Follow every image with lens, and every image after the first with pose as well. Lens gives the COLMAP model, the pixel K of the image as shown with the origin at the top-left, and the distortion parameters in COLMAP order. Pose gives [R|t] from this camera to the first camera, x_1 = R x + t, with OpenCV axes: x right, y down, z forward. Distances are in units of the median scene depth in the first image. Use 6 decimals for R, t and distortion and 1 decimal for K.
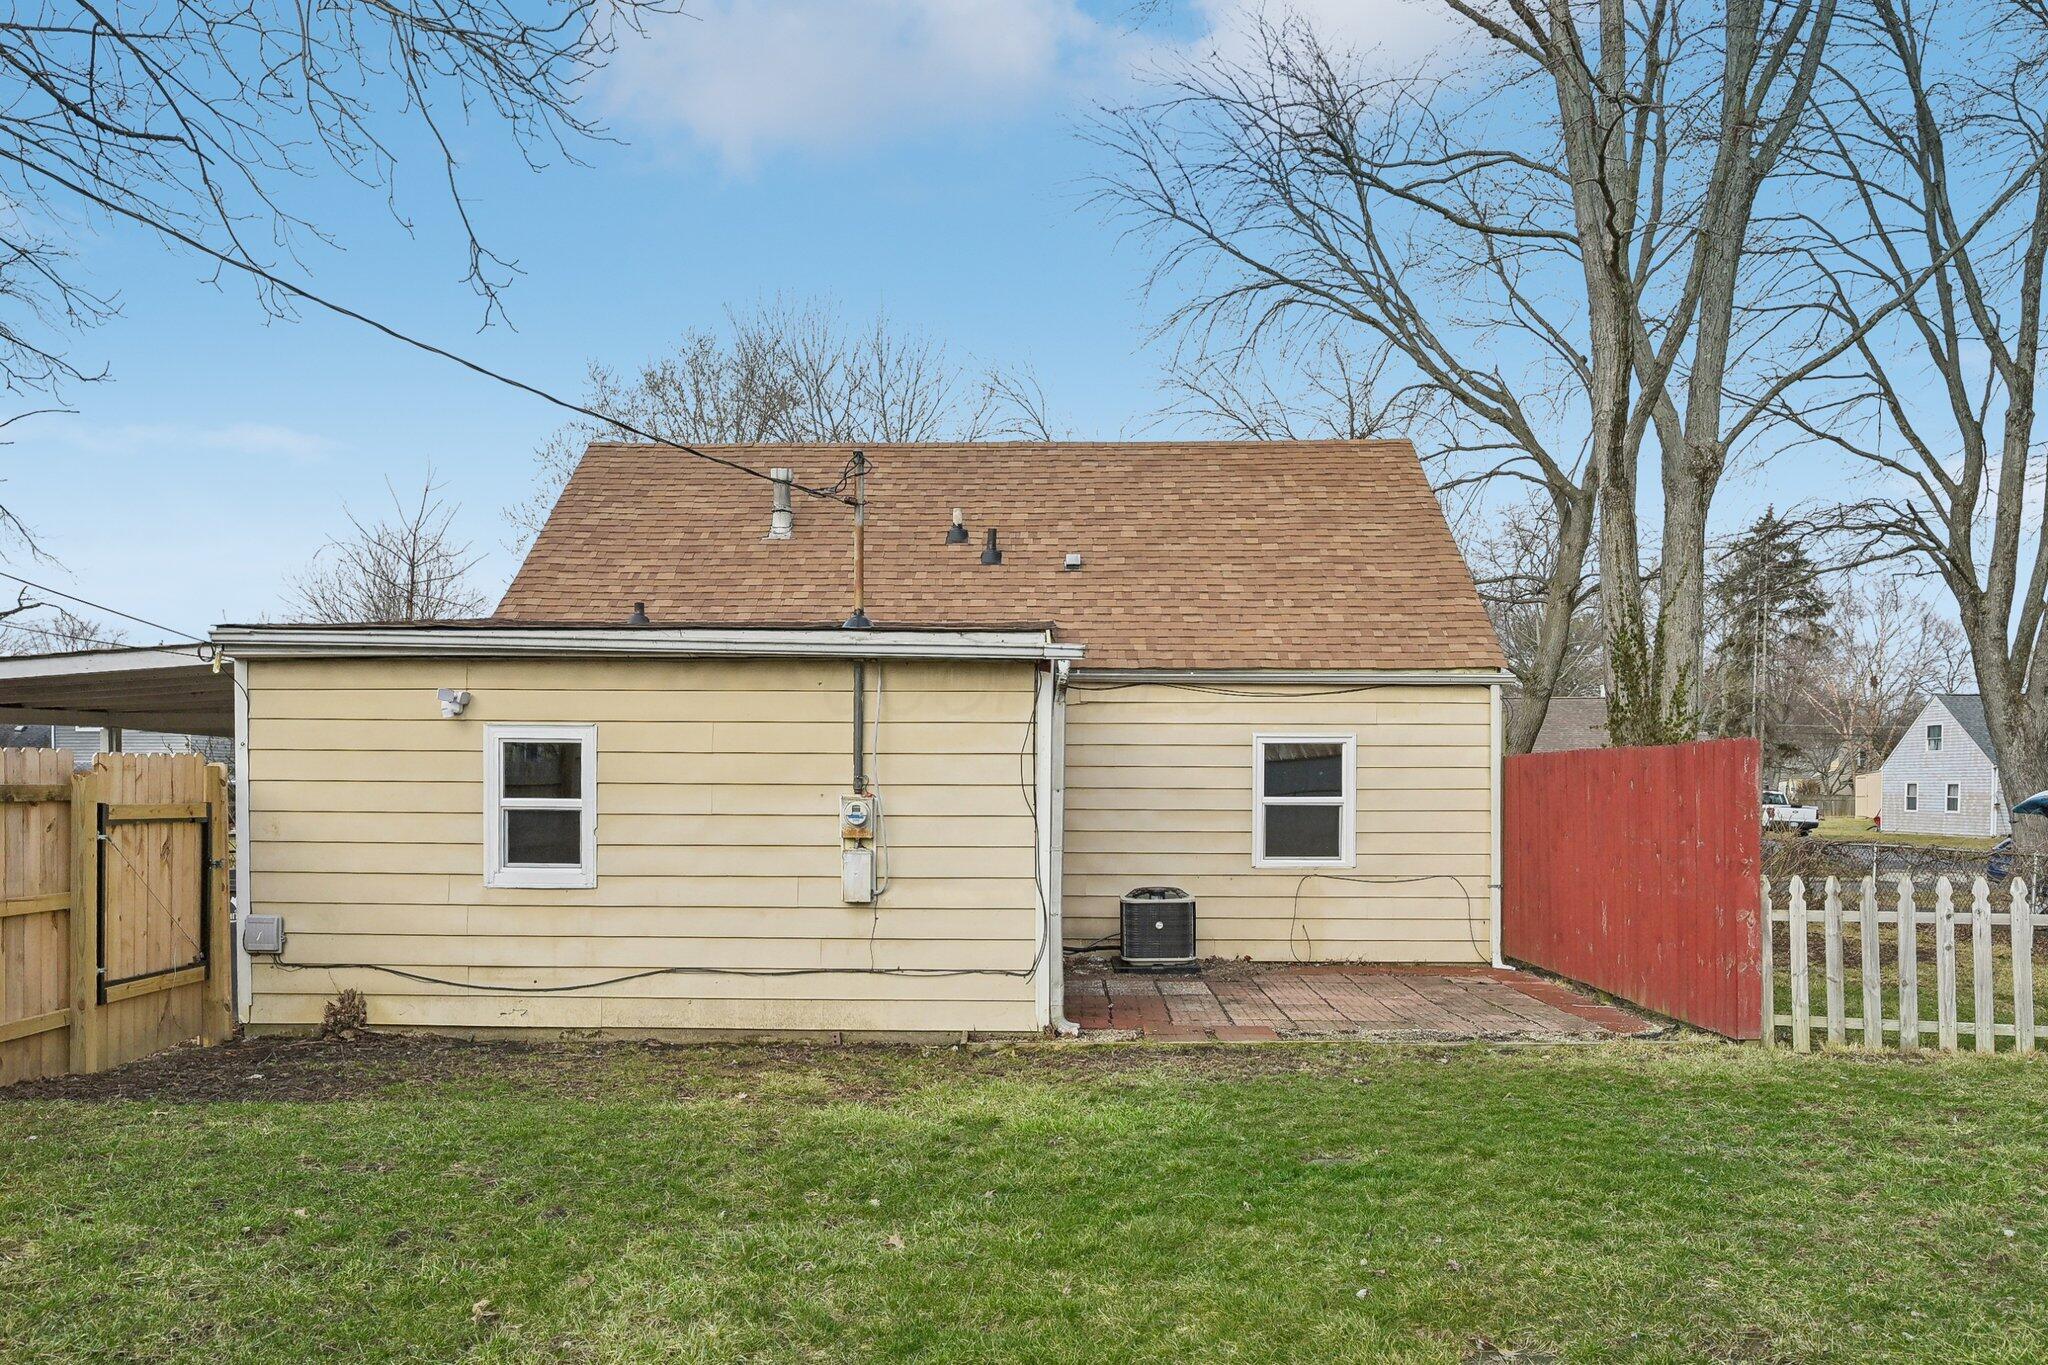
lens RADIAL K [[1421.7, 0, 1024.0], [0, 1421.7, 682.5], [0, 0, 1]] dist [-0.003897, 0.000817]
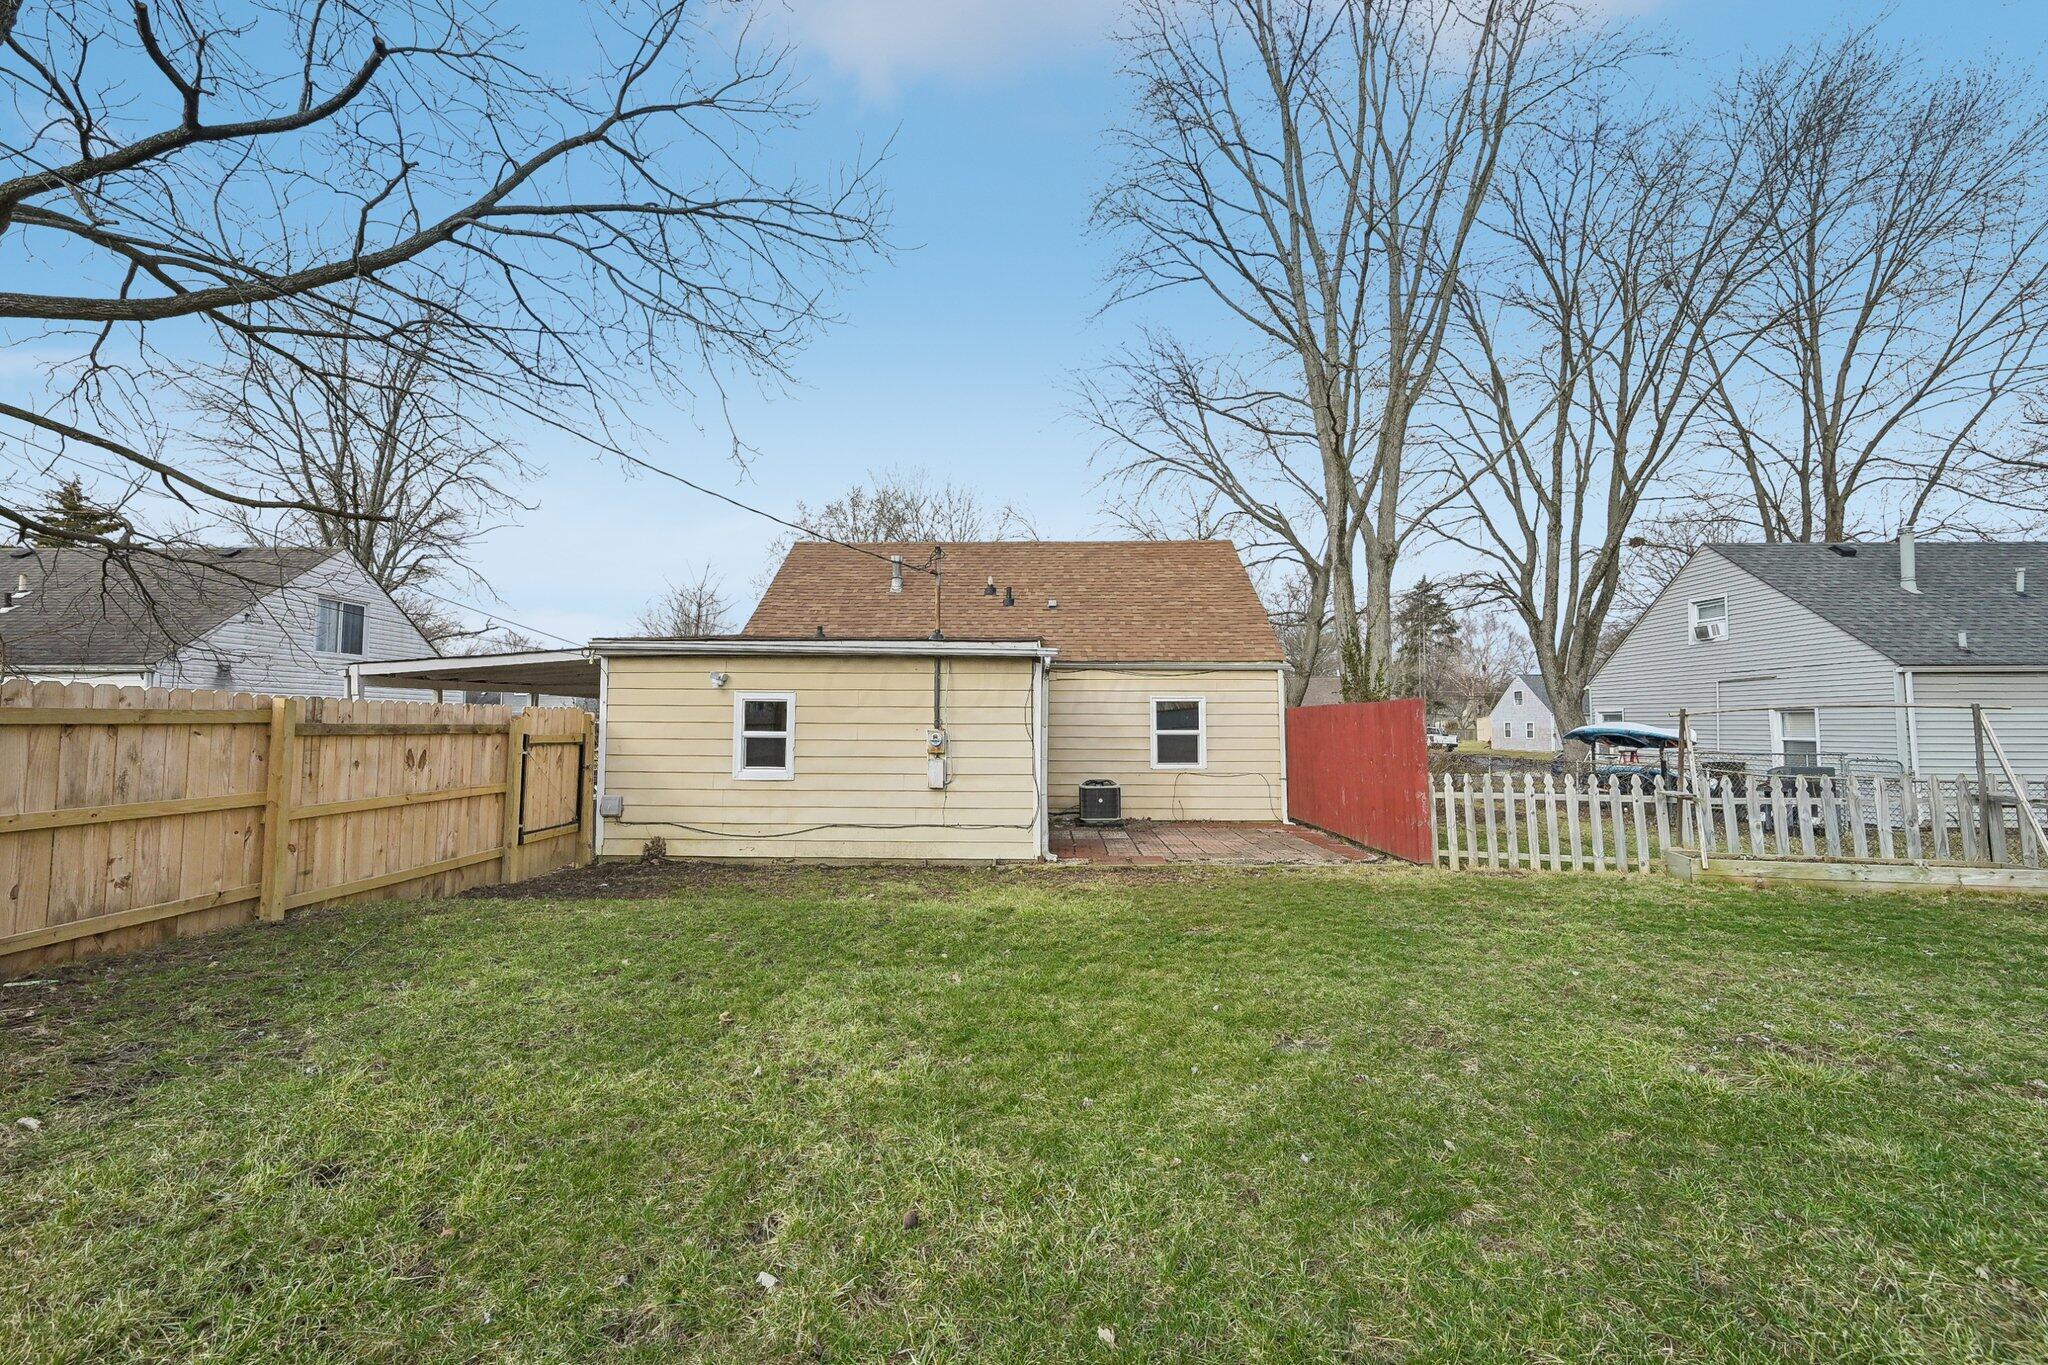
lens RADIAL K [[859.9, 0, 1024.0], [0, 859.9, 682.5], [0, 0, 1]] dist [-0.000363, -0.000143]
pose [[0.999984, -0.000768, -0.005648, 0.003085], [0.000894, 0.999753, 0.022221, -0.006218], [0.005630, -0.022226, 0.999737, -0.109804]]
